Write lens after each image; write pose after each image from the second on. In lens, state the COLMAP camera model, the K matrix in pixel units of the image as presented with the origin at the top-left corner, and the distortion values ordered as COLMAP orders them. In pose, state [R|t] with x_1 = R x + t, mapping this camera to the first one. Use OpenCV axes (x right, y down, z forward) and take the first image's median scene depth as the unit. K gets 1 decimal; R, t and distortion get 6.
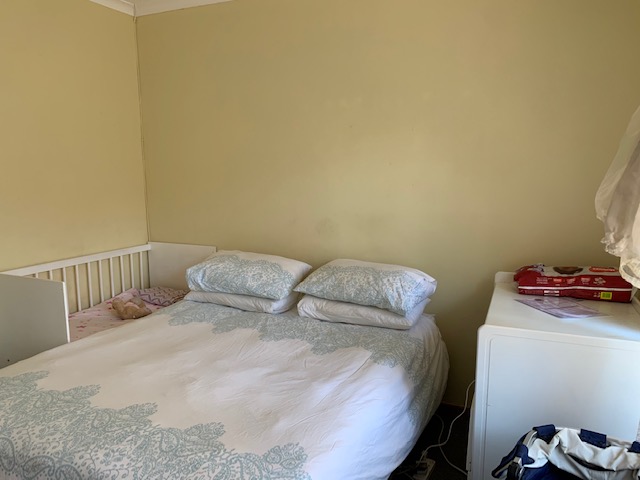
lens RADIAL K [[487.4, 0, 319.6], [0, 487.4, 240.7], [0, 0, 1]] dist [0.034585, -0.039941]
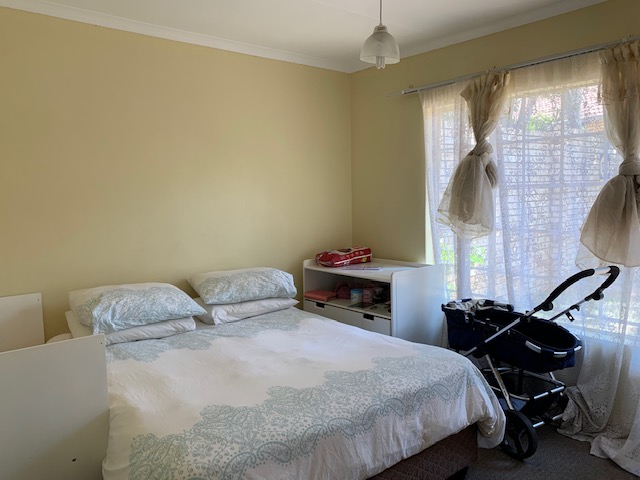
lens RADIAL K [[487.4, 0, 319.5], [0, 487.4, 239.7], [0, 0, 1]] dist [0.034585, -0.039941]
pose [[0.431077, -0.092234, 0.897589, -1.004380], [0.152565, 0.987890, 0.028242, -0.037602], [-0.889324, 0.124766, 0.439928, 0.273262]]
